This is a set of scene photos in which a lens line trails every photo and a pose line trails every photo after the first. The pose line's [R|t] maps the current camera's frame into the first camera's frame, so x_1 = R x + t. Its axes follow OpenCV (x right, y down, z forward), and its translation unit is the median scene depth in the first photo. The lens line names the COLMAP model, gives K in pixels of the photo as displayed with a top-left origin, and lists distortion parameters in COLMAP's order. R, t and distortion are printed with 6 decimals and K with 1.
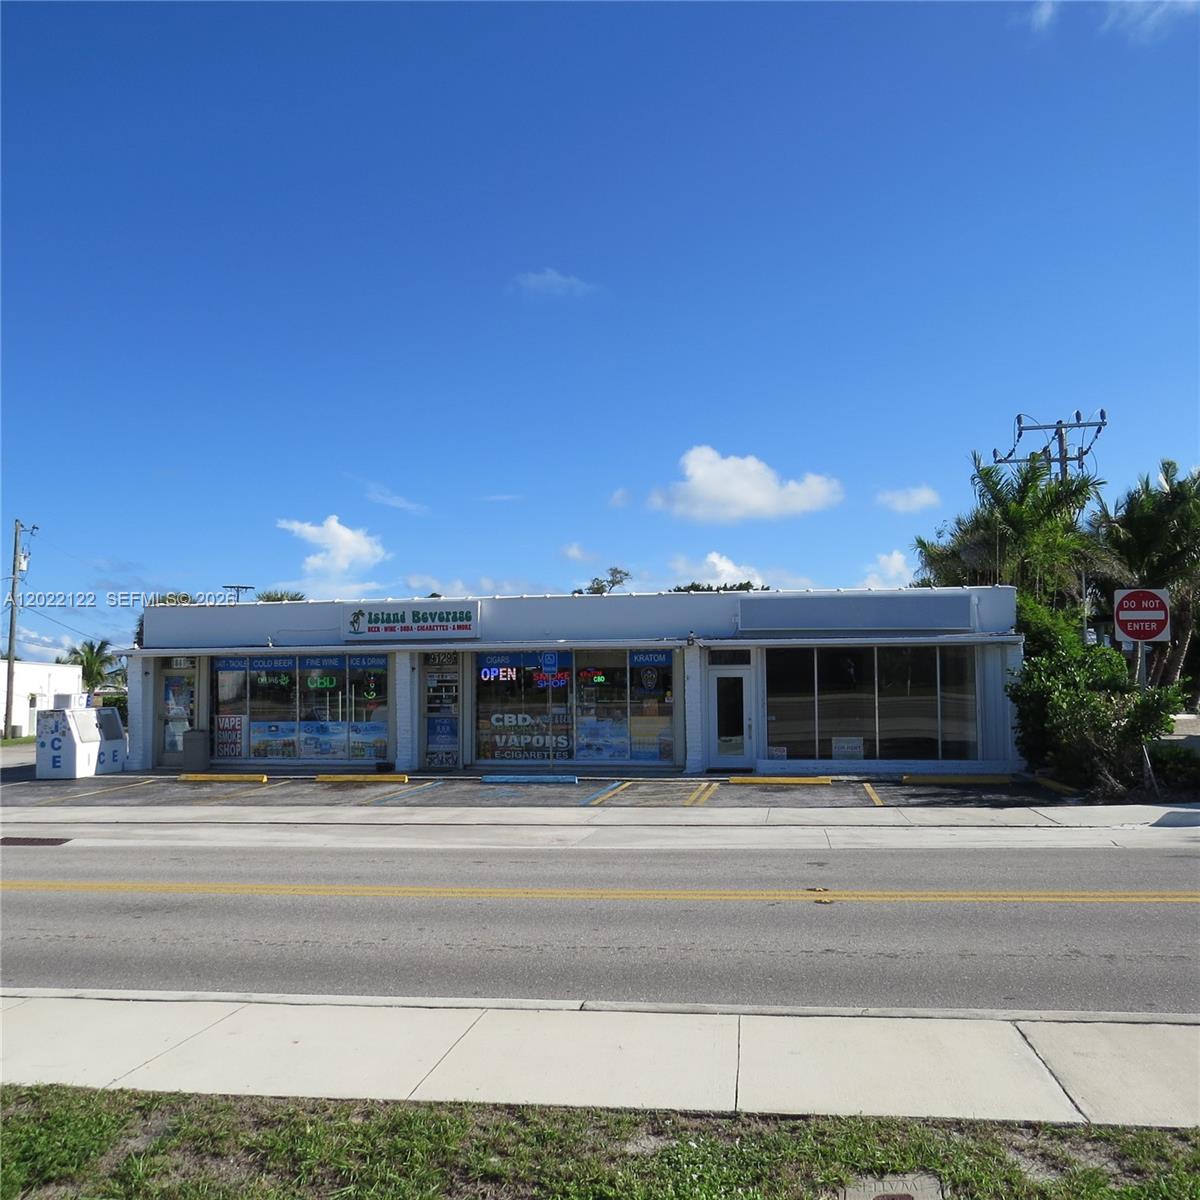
lens RADIAL K [[1143.7, 0, 600.0], [0, 1143.7, 600.0], [0, 0, 1]] dist [-0.018662, 0.004463]
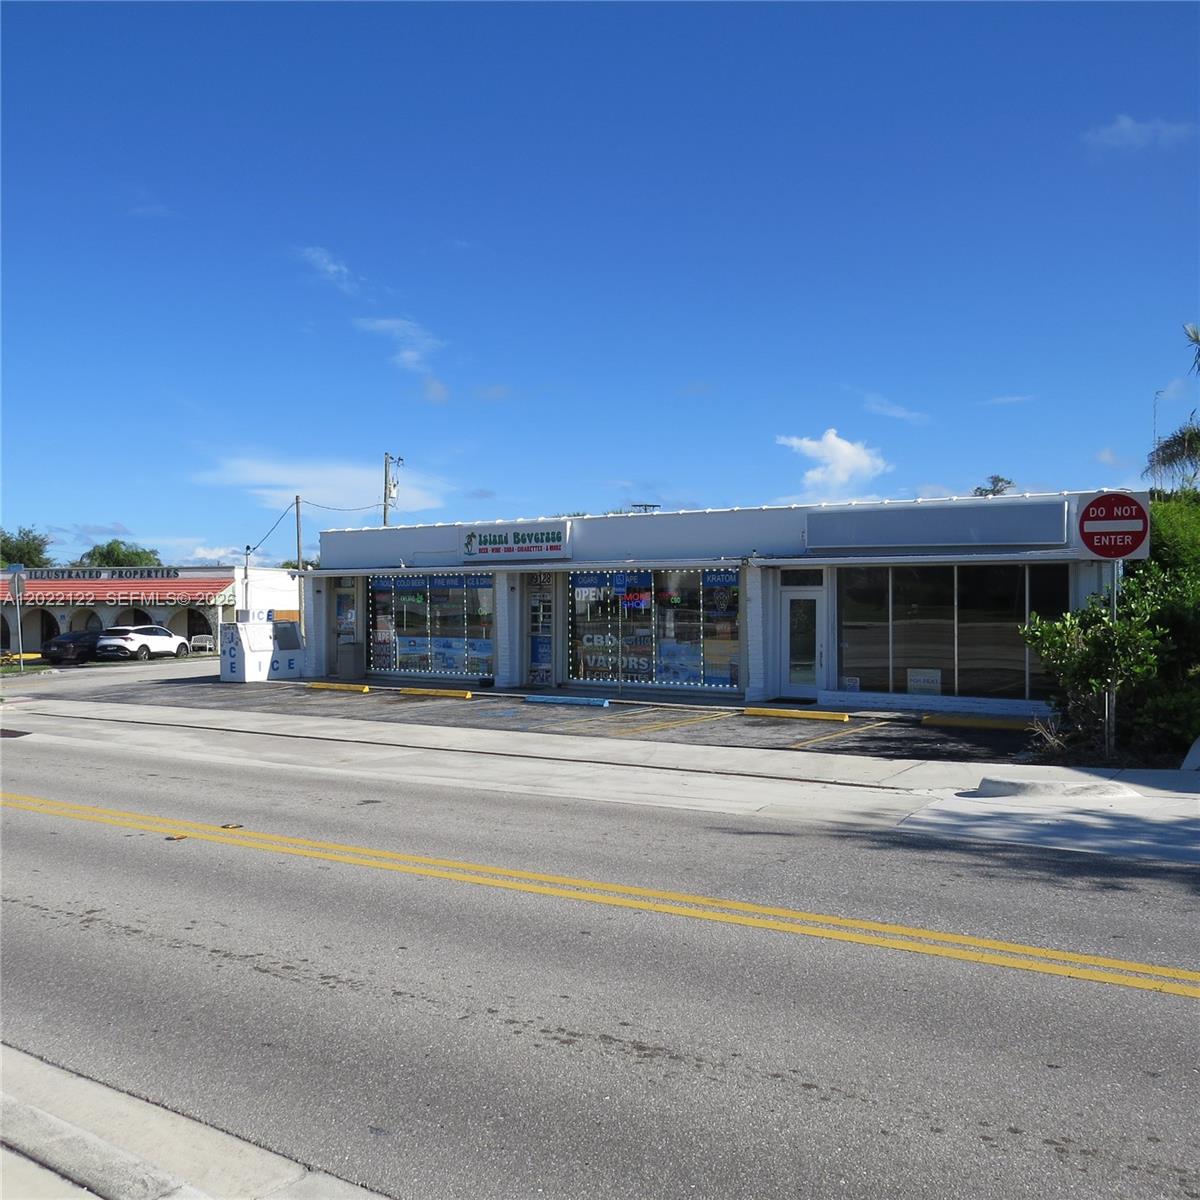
lens RADIAL K [[1153.1, 0, 600.0], [0, 1153.1, 600.0], [0, 0, 1]] dist [-0.004727, 0.013549]
pose [[0.901817, 0.007925, -0.432045, 0.359177], [0.024233, 0.997331, 0.068875, 0.000769], [0.431438, -0.072582, 0.899218, 0.100719]]
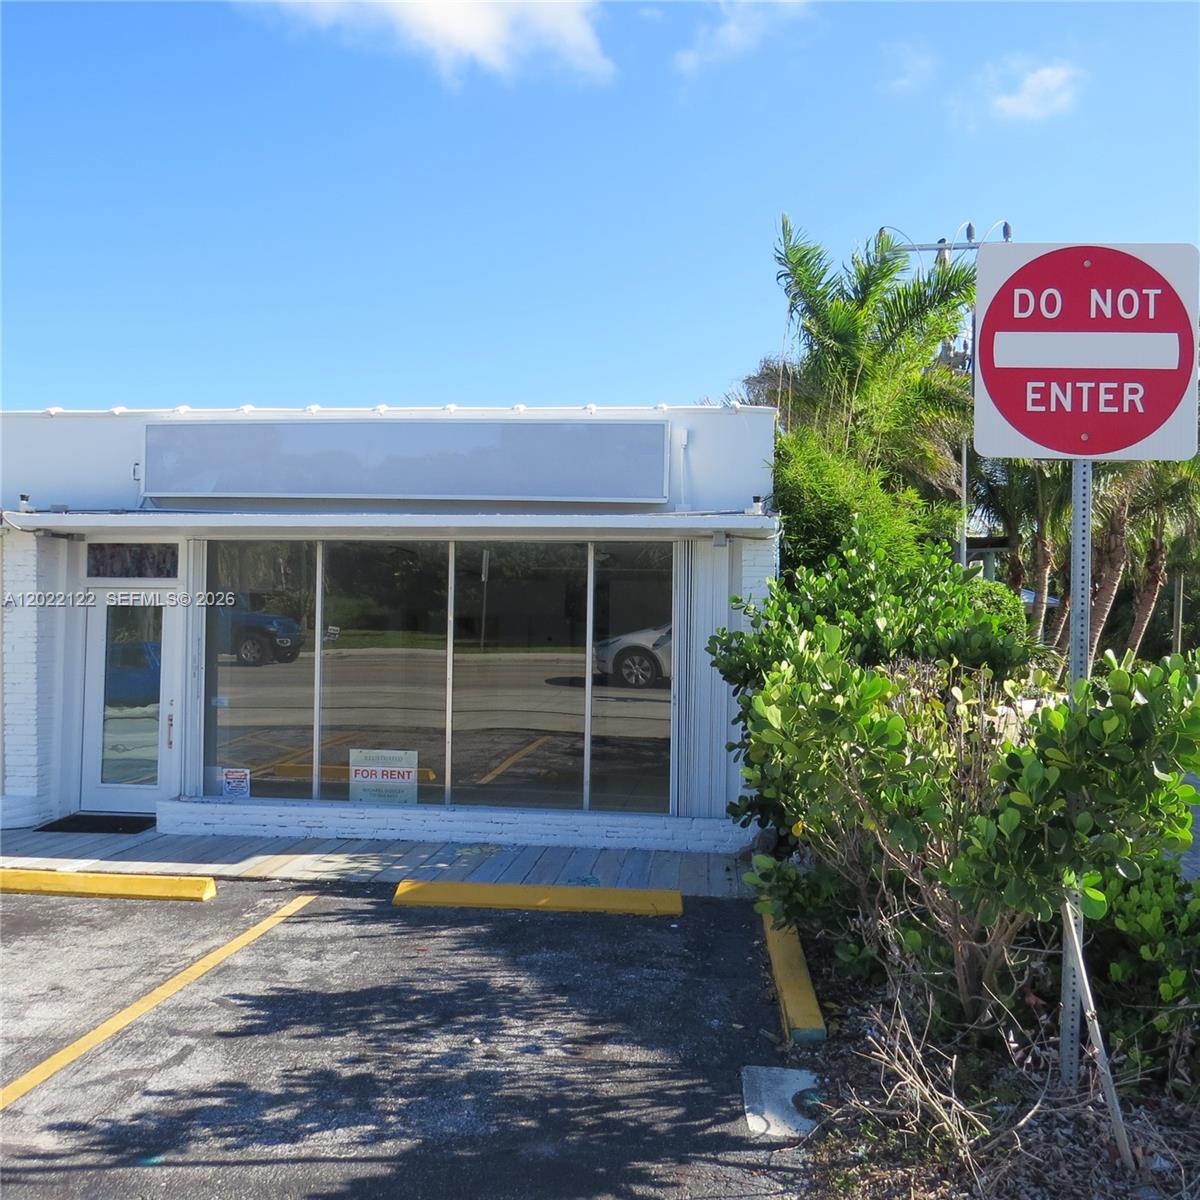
lens RADIAL K [[1114.9, 0, 613.1], [0, 1114.9, 611.6], [0, 0, 1]] dist [-0.021887, -0.008731]
pose [[0.996851, 0.024602, 0.075380, 0.259436], [-0.028522, 0.998272, 0.051380, 0.042147], [-0.073985, -0.053368, 0.995830, 0.555926]]
